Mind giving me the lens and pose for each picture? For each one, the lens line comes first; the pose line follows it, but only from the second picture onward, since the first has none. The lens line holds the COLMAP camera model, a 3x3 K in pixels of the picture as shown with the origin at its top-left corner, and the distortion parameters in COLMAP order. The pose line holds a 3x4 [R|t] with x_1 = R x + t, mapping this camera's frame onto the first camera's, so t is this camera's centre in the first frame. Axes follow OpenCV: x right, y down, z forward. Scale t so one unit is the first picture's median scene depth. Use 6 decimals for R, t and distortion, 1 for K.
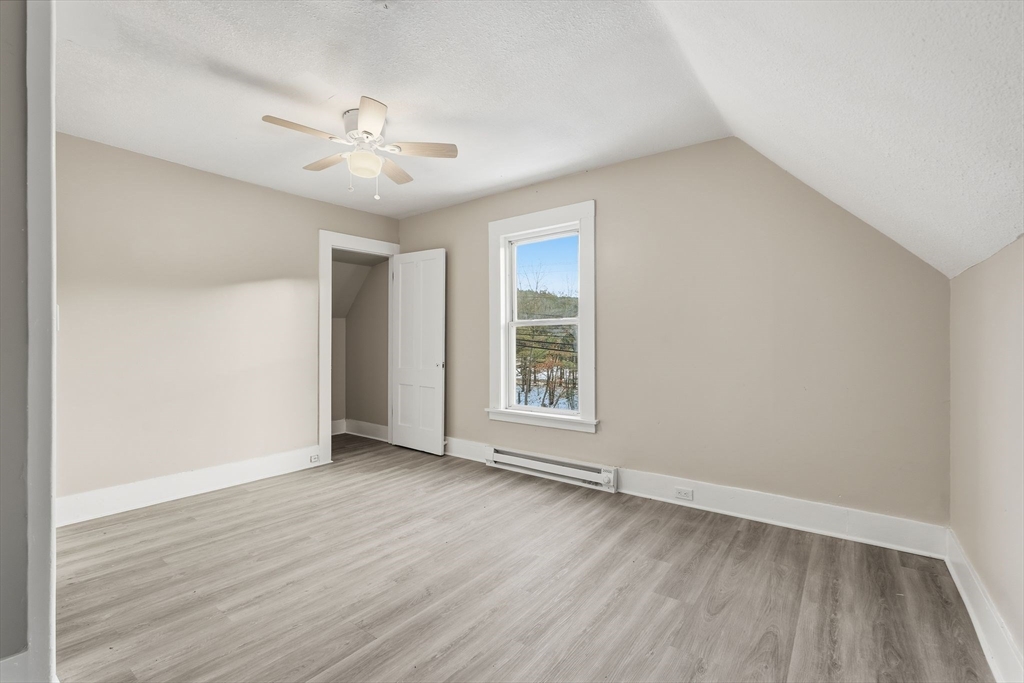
lens RADIAL K [[462.6, 0, 512.0], [0, 462.6, 341.5], [0, 0, 1]] dist [-0.002845, 0.000518]
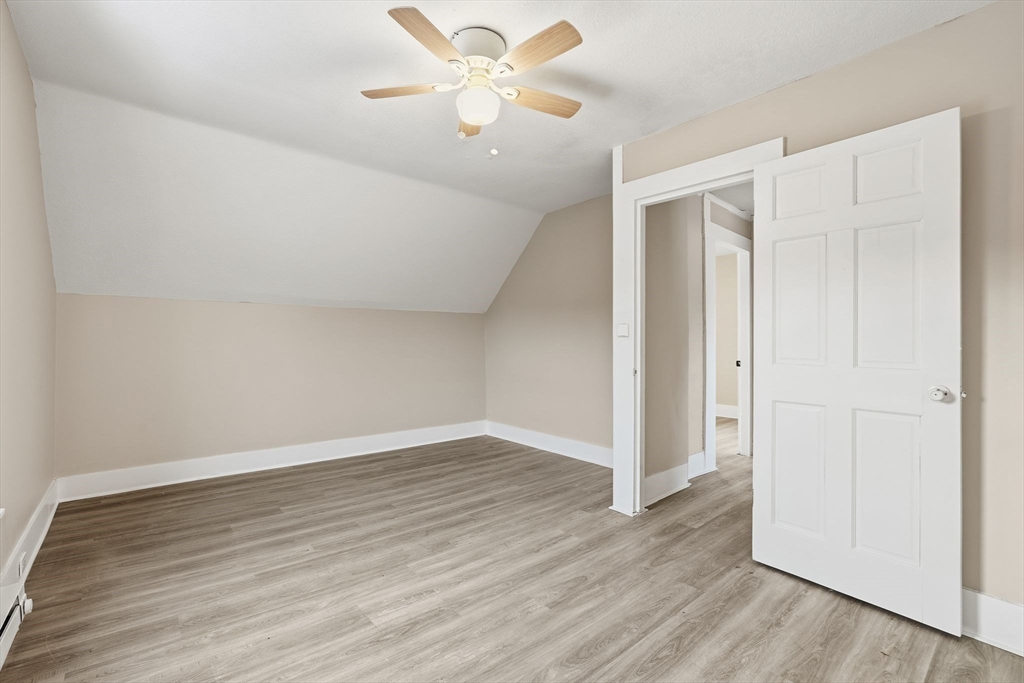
lens RADIAL K [[462.6, 0, 512.0], [0, 462.6, 341.5], [0, 0, 1]] dist [-0.002845, 0.000518]
pose [[-0.976935, -0.001392, 0.213533, -0.599648], [-0.003284, 0.999958, -0.008502, 0.011013], [-0.213512, -0.009007, -0.976899, 1.930033]]
